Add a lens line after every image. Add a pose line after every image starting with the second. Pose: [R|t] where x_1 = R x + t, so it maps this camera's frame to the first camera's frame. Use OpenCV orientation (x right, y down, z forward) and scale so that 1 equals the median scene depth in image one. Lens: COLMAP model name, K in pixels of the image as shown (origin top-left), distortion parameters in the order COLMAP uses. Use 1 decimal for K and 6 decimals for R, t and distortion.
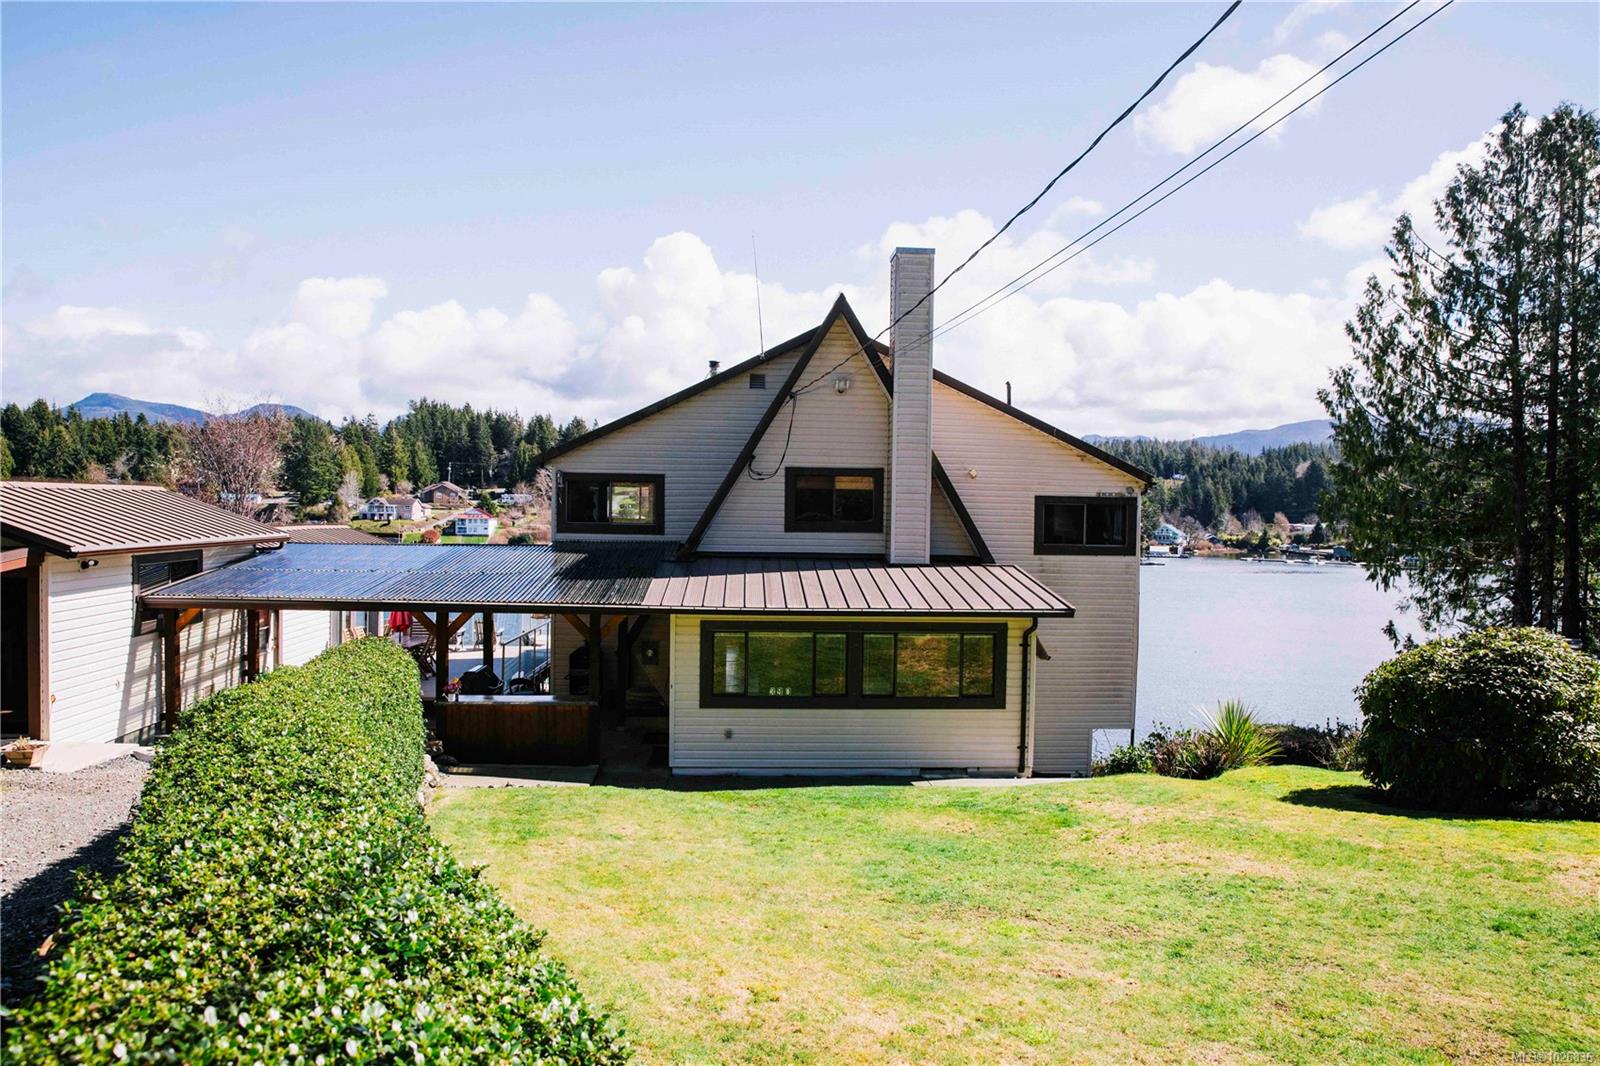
lens RADIAL K [[1091.6, 0, 800.0], [0, 1091.6, 533.0], [0, 0, 1]] dist [-0.108078, 0.088279]
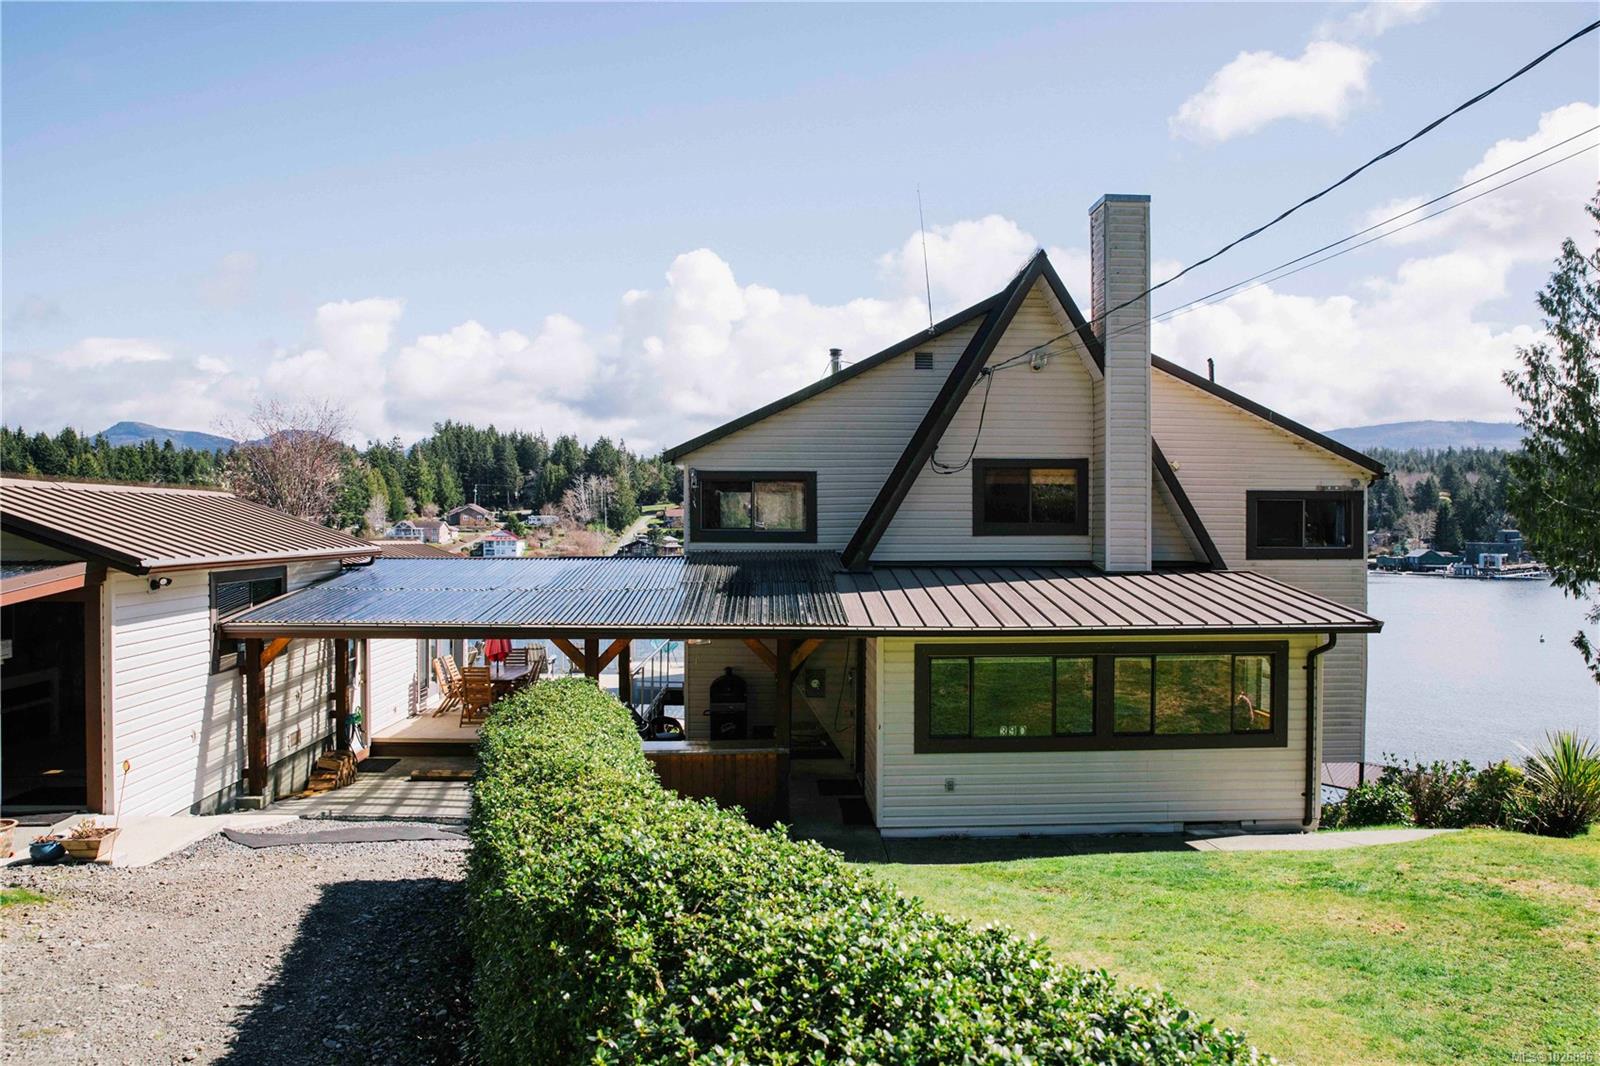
lens RADIAL K [[1097.4, 0, 800.0], [0, 1097.4, 533.0], [0, 0, 1]] dist [-0.108828, 0.090310]
pose [[0.999679, -0.015179, -0.020304, -0.128826], [0.014837, 0.999747, -0.016888, 0.008845], [0.020555, 0.016581, 0.999651, 0.156476]]
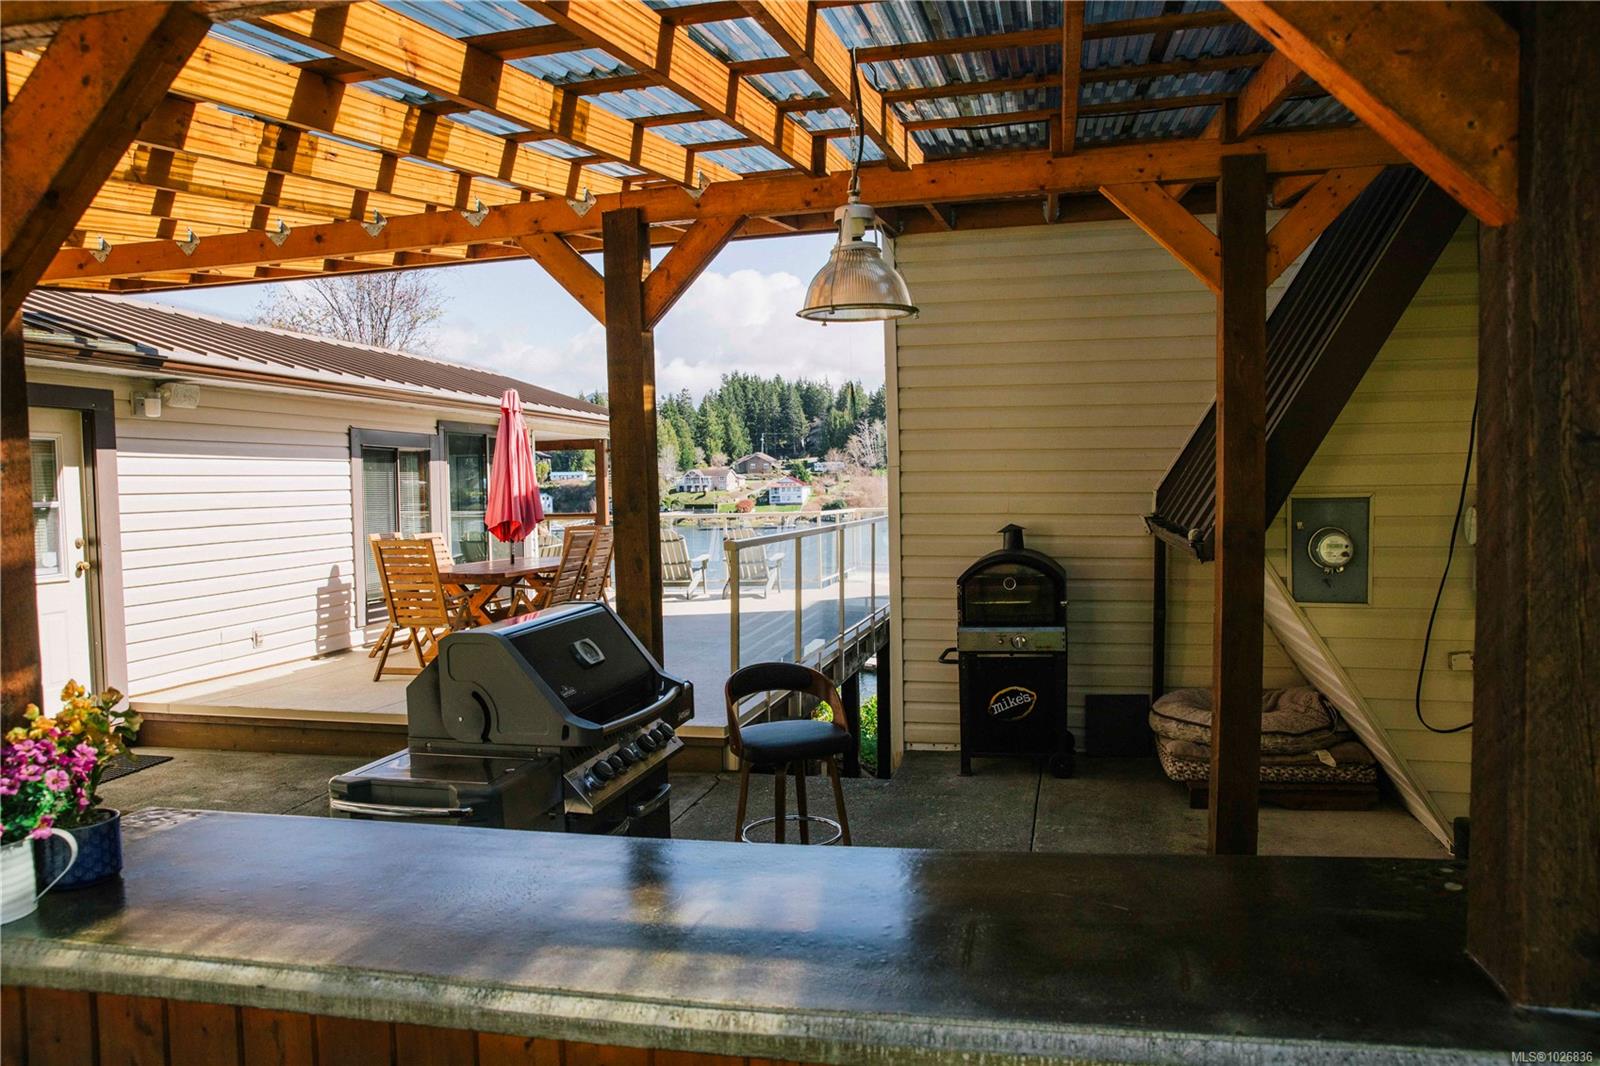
lens RADIAL K [[1091.6, 0, 800.0], [0, 1091.6, 533.0], [0, 0, 1]] dist [-0.108078, 0.088279]
pose [[0.959283, -0.024273, -0.281402, -0.178670], [0.031853, 0.999242, 0.022394, 0.096855], [0.280645, -0.030445, 0.959329, 0.746544]]
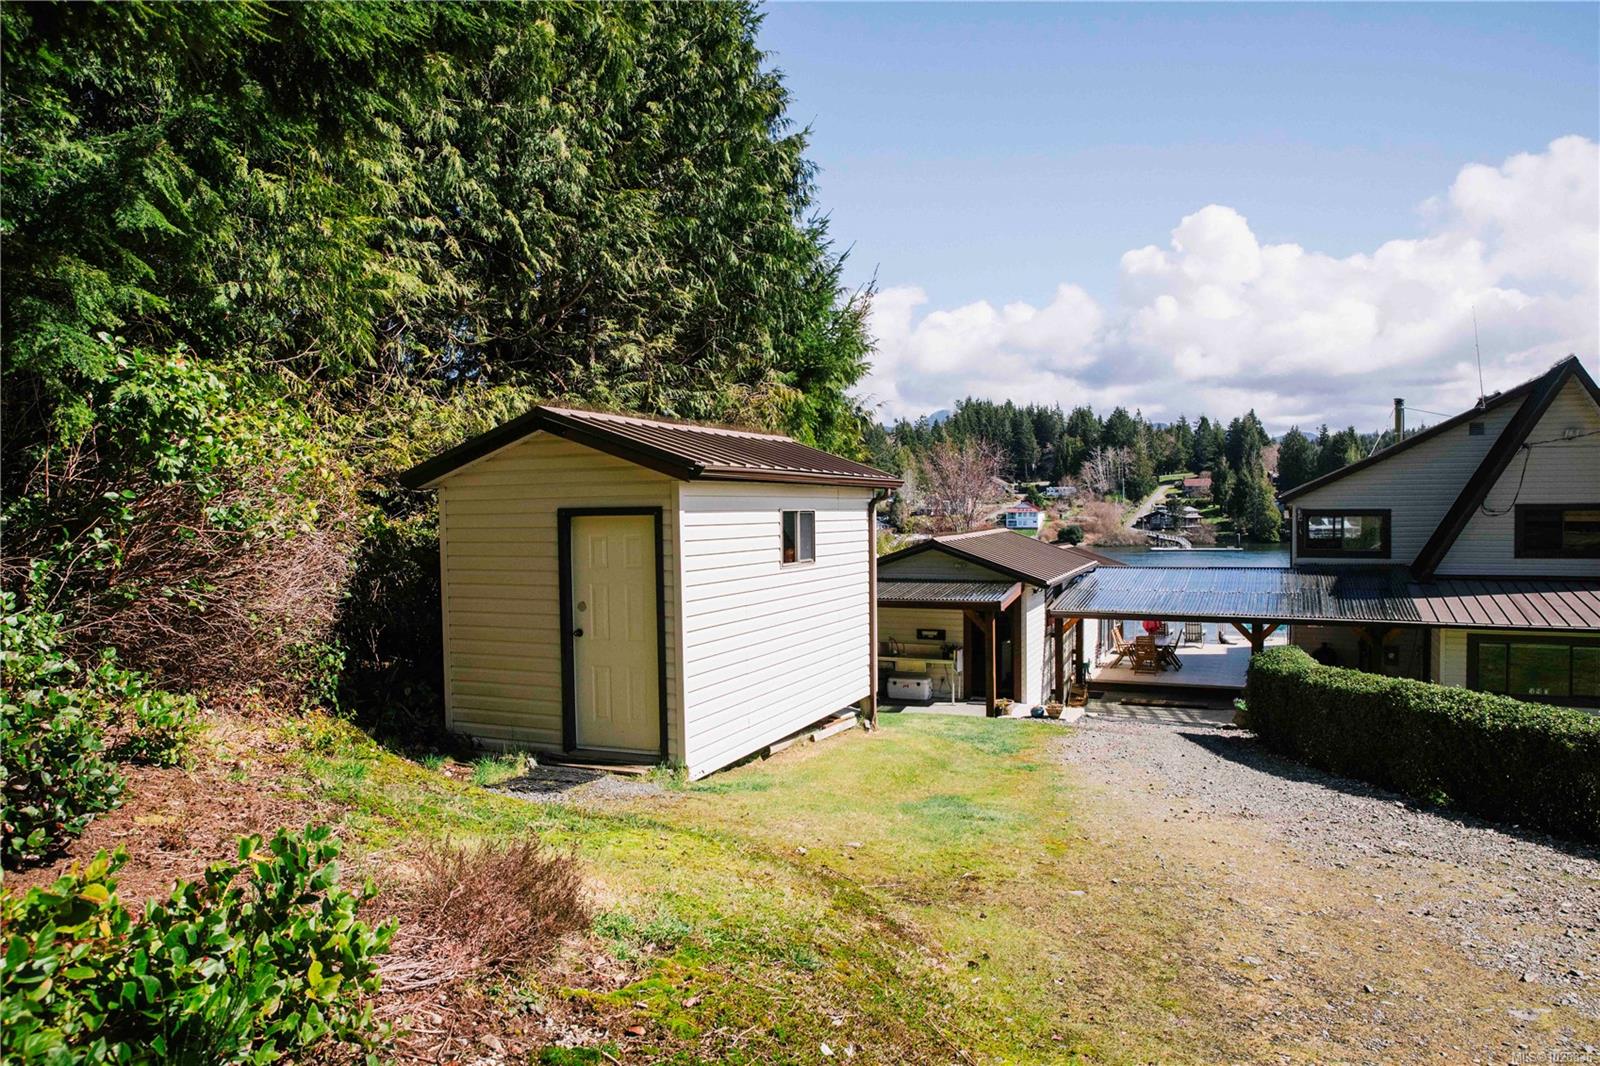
lens RADIAL K [[1097.4, 0, 800.0], [0, 1097.4, 533.0], [0, 0, 1]] dist [-0.108828, 0.090310]
pose [[0.888248, -0.011302, -0.459226, -0.173238], [0.015911, 0.999854, 0.006168, -0.048282], [0.459089, -0.012785, 0.888298, -0.392973]]
